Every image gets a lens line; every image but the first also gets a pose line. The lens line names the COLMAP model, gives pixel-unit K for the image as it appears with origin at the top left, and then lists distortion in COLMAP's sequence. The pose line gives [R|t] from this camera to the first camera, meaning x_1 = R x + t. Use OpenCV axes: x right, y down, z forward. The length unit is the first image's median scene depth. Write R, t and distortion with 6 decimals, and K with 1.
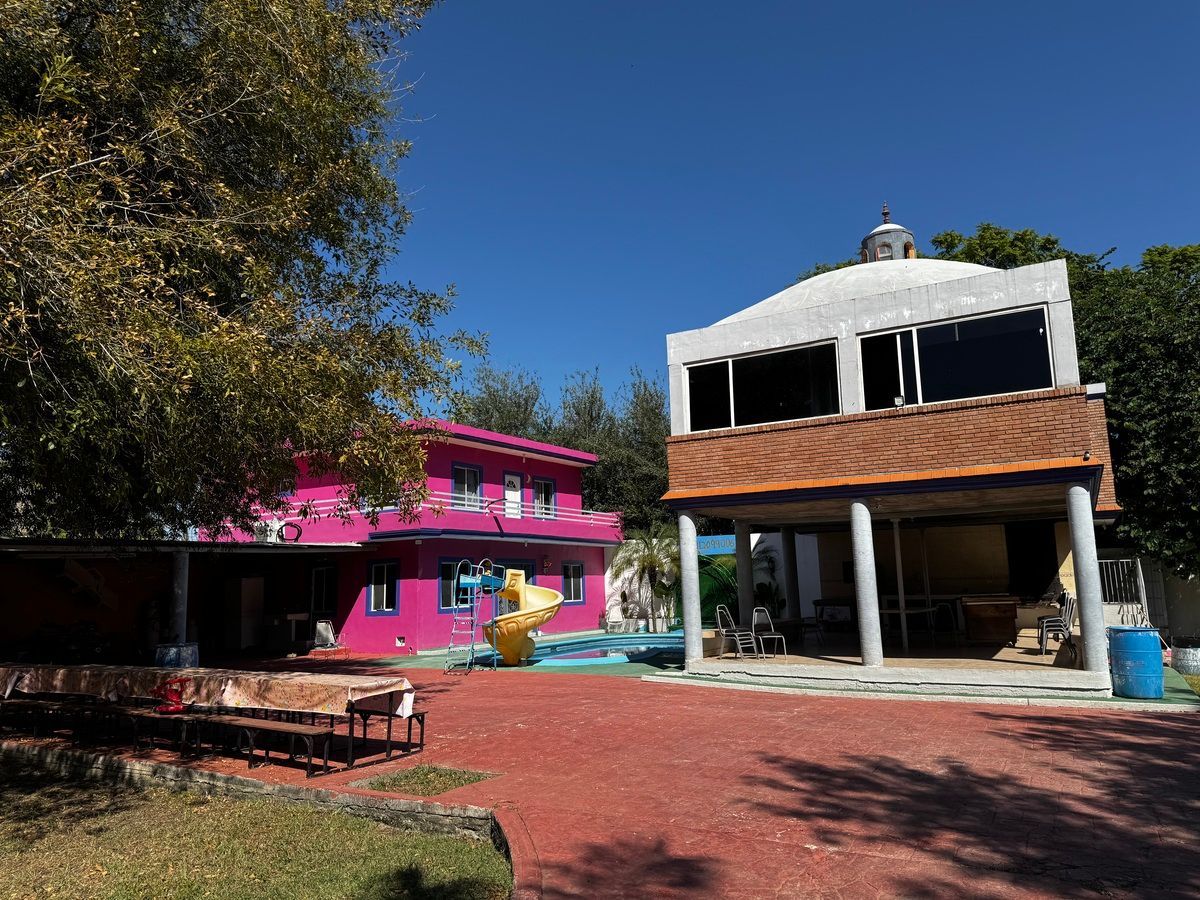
lens RADIAL K [[845.0, 0, 600.1], [0, 845.0, 459.4], [0, 0, 1]] dist [0.029138, -0.008233]
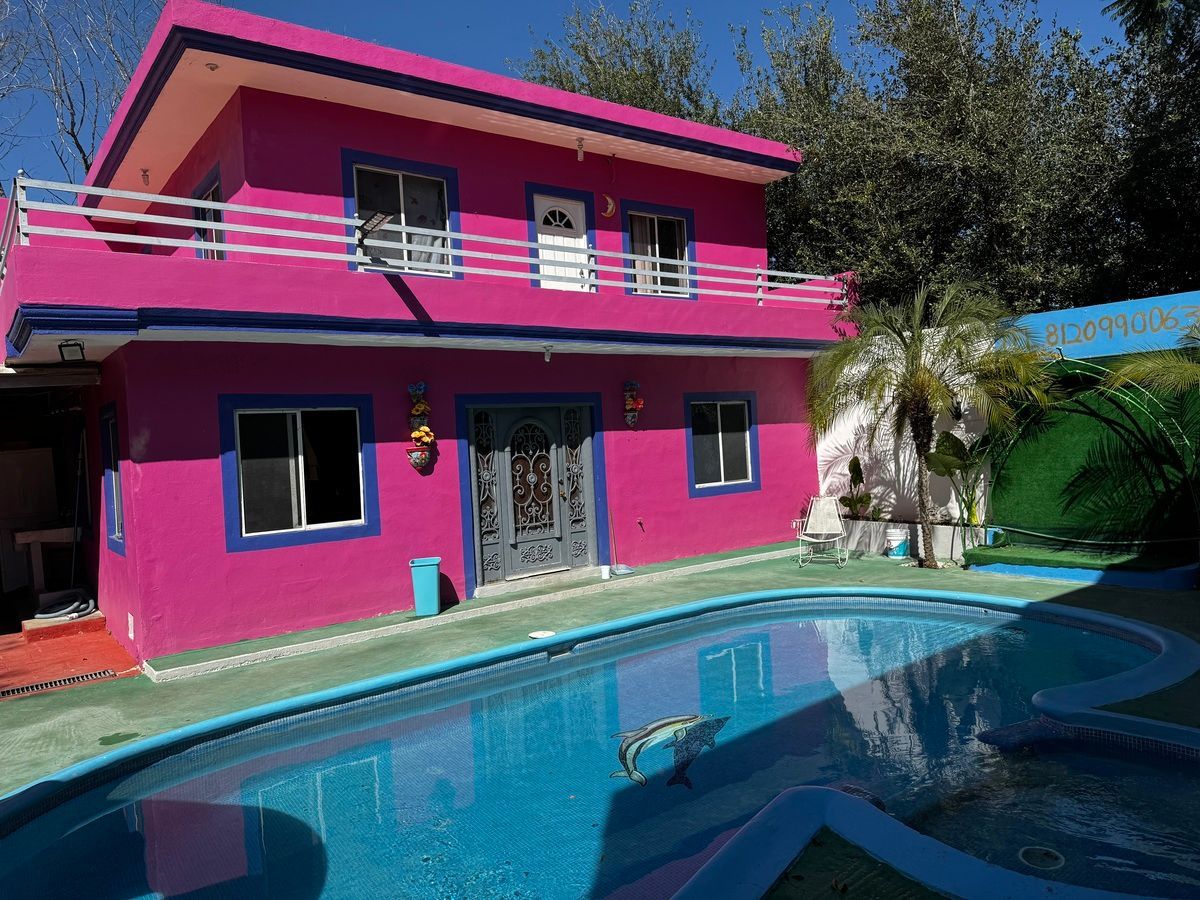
lens RADIAL K [[843.9, 0, 599.2], [0, 843.9, 455.3], [0, 0, 1]] dist [0.077752, -0.004225]
pose [[0.922668, -0.012715, -0.385385, 0.075141], [0.084423, 0.981868, 0.169727, 0.072928], [0.376239, -0.189137, 0.907012, 0.576418]]
